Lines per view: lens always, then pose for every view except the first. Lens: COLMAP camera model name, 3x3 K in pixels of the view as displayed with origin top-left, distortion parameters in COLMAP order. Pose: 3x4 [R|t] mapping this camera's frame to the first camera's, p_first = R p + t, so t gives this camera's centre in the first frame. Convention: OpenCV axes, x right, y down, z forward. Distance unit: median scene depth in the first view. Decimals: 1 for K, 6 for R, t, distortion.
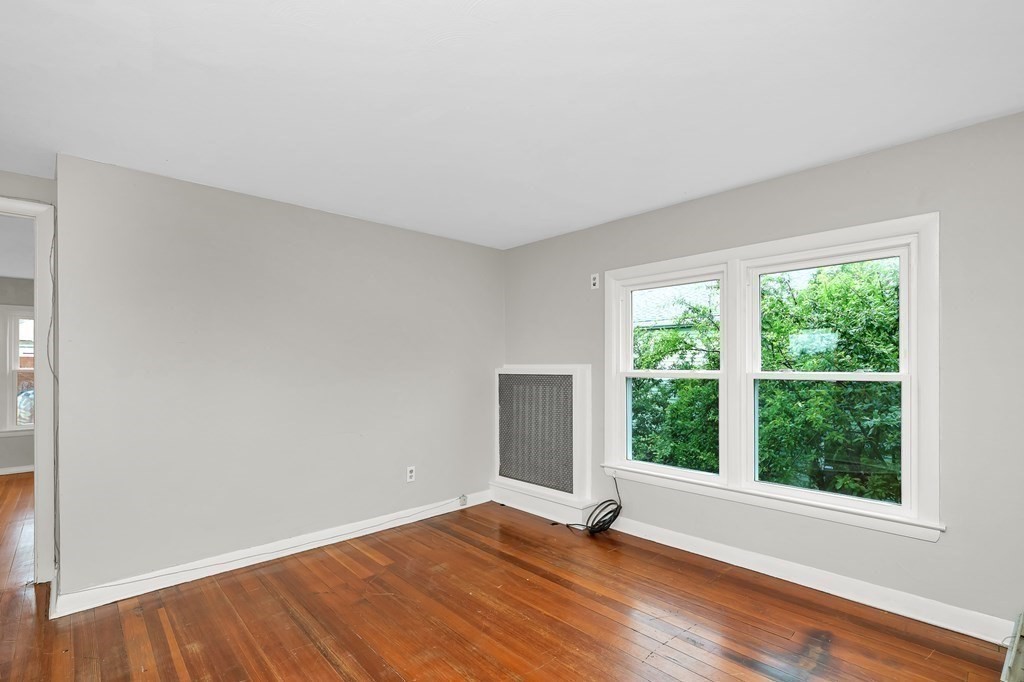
lens RADIAL K [[469.5, 0, 505.7], [0, 469.5, 362.9], [0, 0, 1]] dist [0.000707, 0.000169]
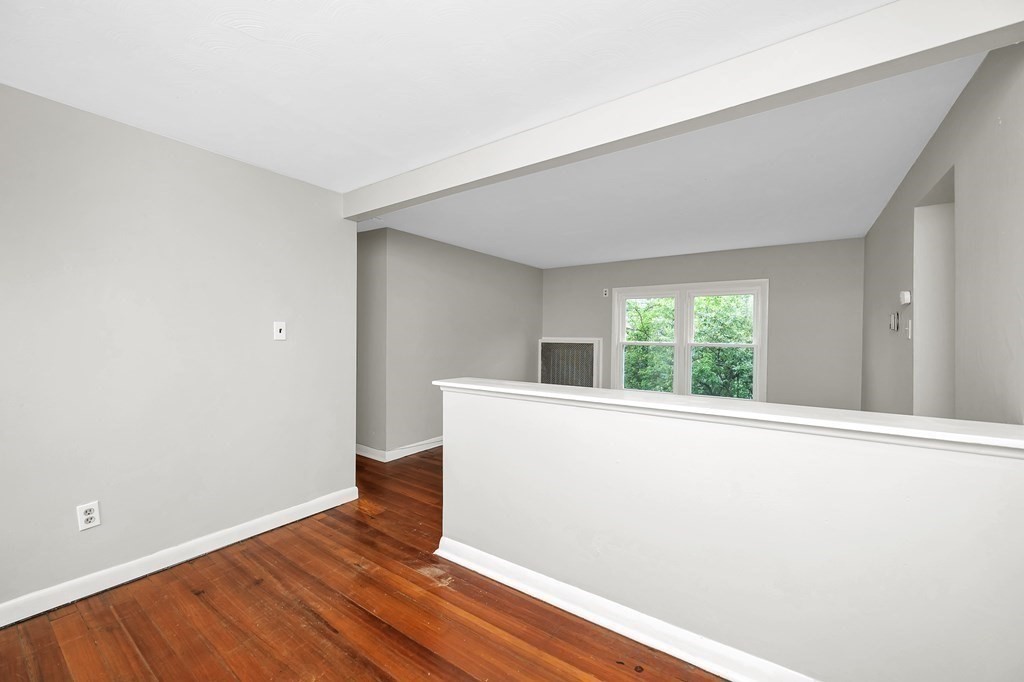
lens RADIAL K [[405.9, 0, 512.0], [0, 405.9, 341.0], [0, 0, 1]] dist [-0.000383, 0.000013]
pose [[0.978591, 0.012894, 0.205409, -0.503371], [-0.015802, 0.999797, 0.012519, 0.001023], [-0.205206, -0.015497, 0.978596, -0.493230]]
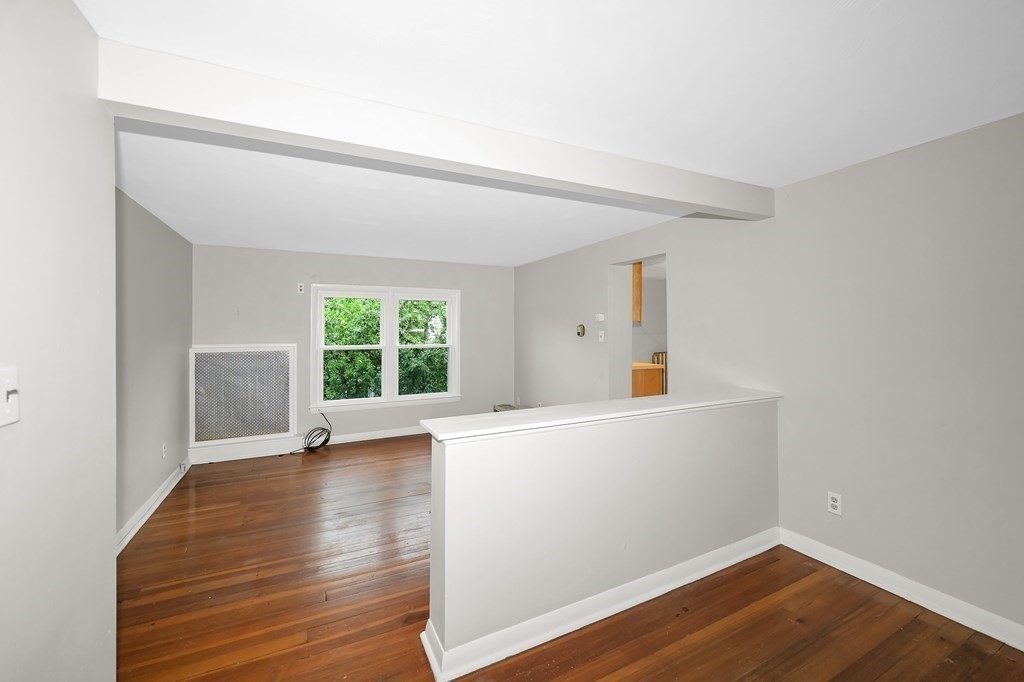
lens RADIAL K [[415.4, 0, 507.7], [0, 415.4, 327.3], [0, 0, 1]] dist [-0.000246, -0.000073]
pose [[0.296216, 0.012828, 0.955035, -0.905816], [0.005449, 0.999871, -0.015120, -0.024532], [-0.955105, 0.009682, 0.296108, -0.032637]]
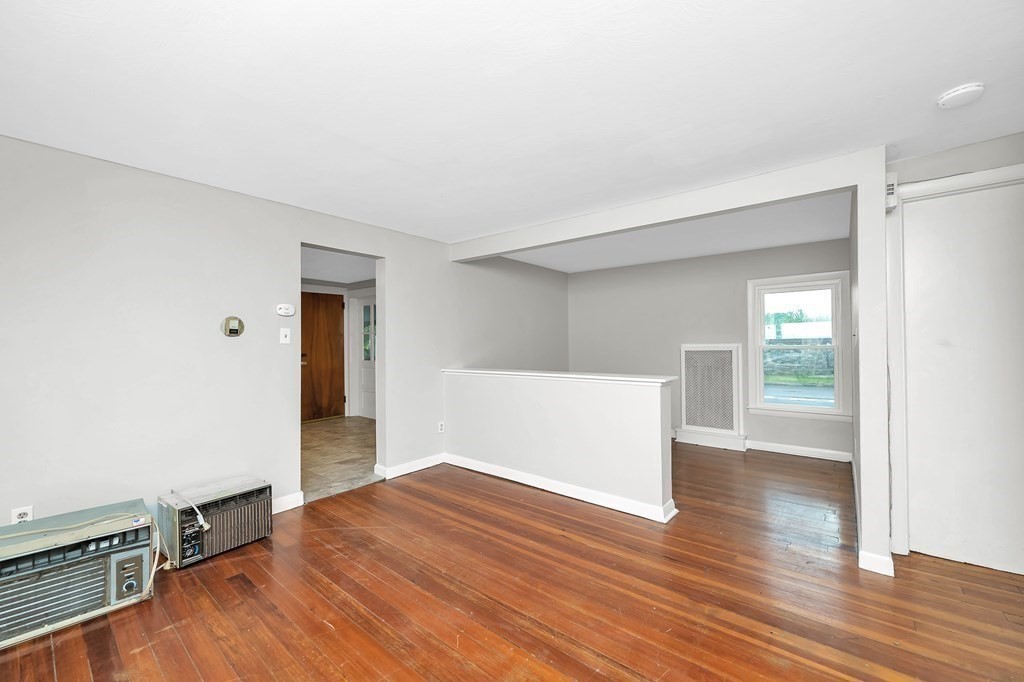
lens RADIAL K [[405.9, 0, 512.0], [0, 405.9, 341.0], [0, 0, 1]] dist [-0.000383, 0.000013]
pose [[-0.991344, 0.019425, -0.129845, -0.051486], [0.019463, 0.999810, 0.000976, 0.004437], [0.129839, -0.001560, -0.991534, 0.965137]]
